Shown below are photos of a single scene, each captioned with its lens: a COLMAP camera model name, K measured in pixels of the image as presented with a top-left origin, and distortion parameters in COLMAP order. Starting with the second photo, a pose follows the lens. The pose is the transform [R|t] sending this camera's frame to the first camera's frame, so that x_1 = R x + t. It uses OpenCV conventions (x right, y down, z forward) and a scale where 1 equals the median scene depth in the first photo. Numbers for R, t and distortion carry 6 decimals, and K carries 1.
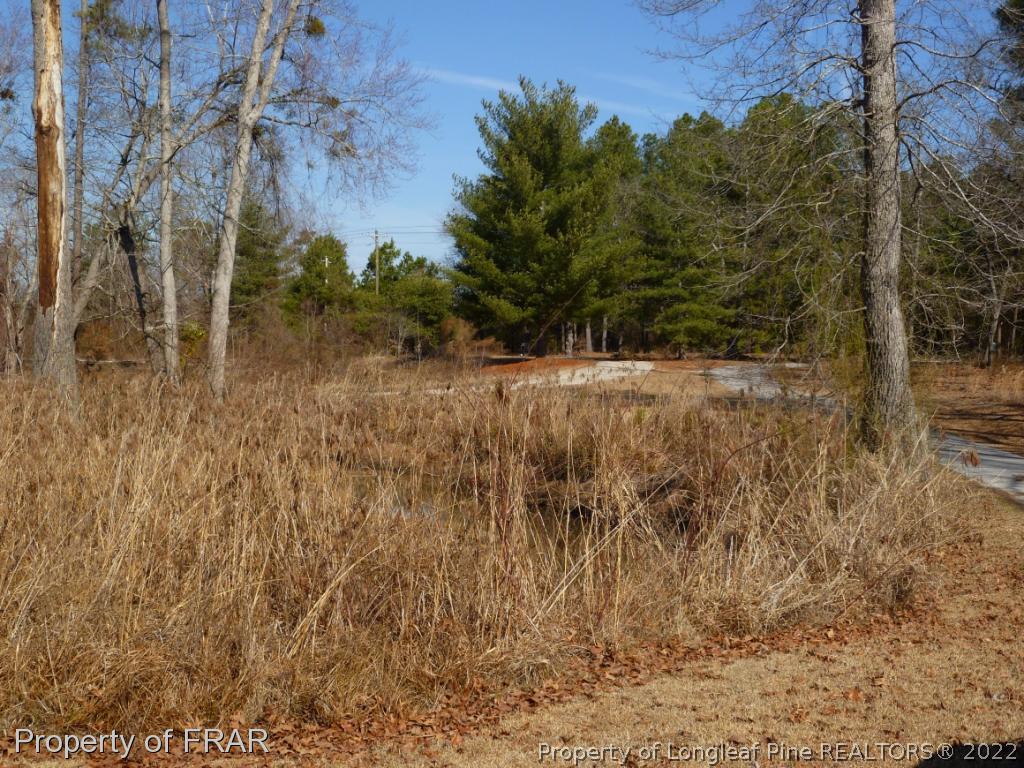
lens RADIAL K [[1303.2, 0, 513.2], [0, 1303.2, 358.3], [0, 0, 1]] dist [-0.066266, 0.037516]
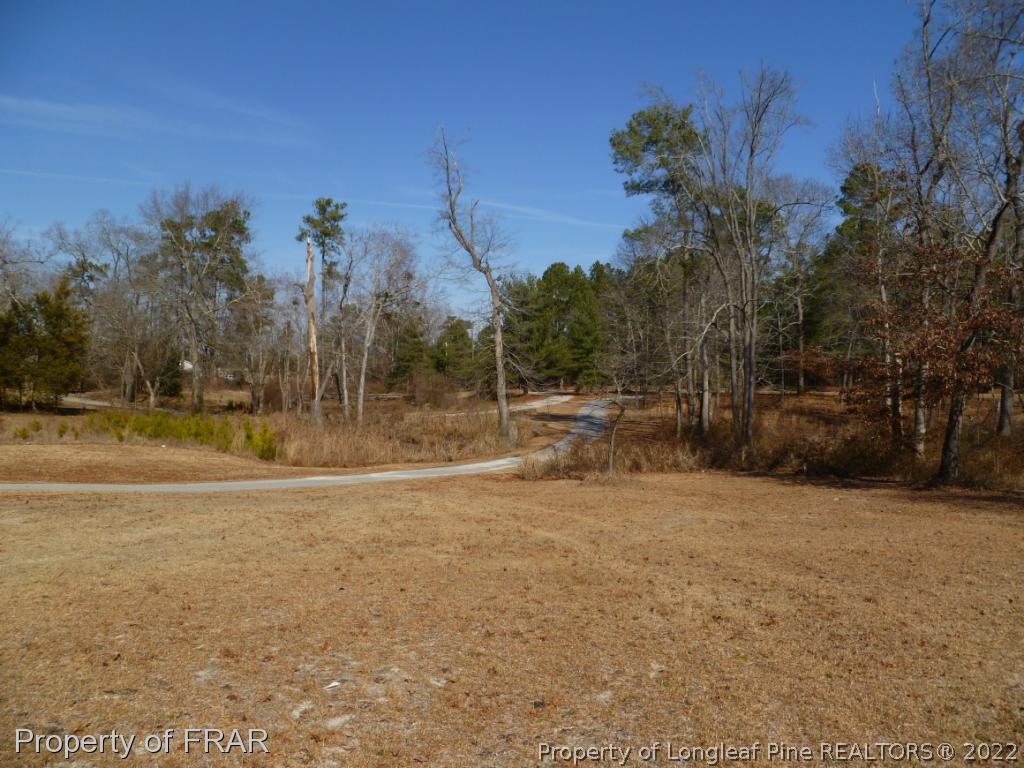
lens RADIAL K [[838.5, 0, 505.7], [0, 838.5, 385.6], [0, 0, 1]] dist [-0.073289, -0.002151]
pose [[0.992950, -0.023493, -0.116185, 0.161296], [0.024416, 0.999681, 0.006525, -0.028573], [0.115995, -0.009316, 0.993206, -0.455859]]
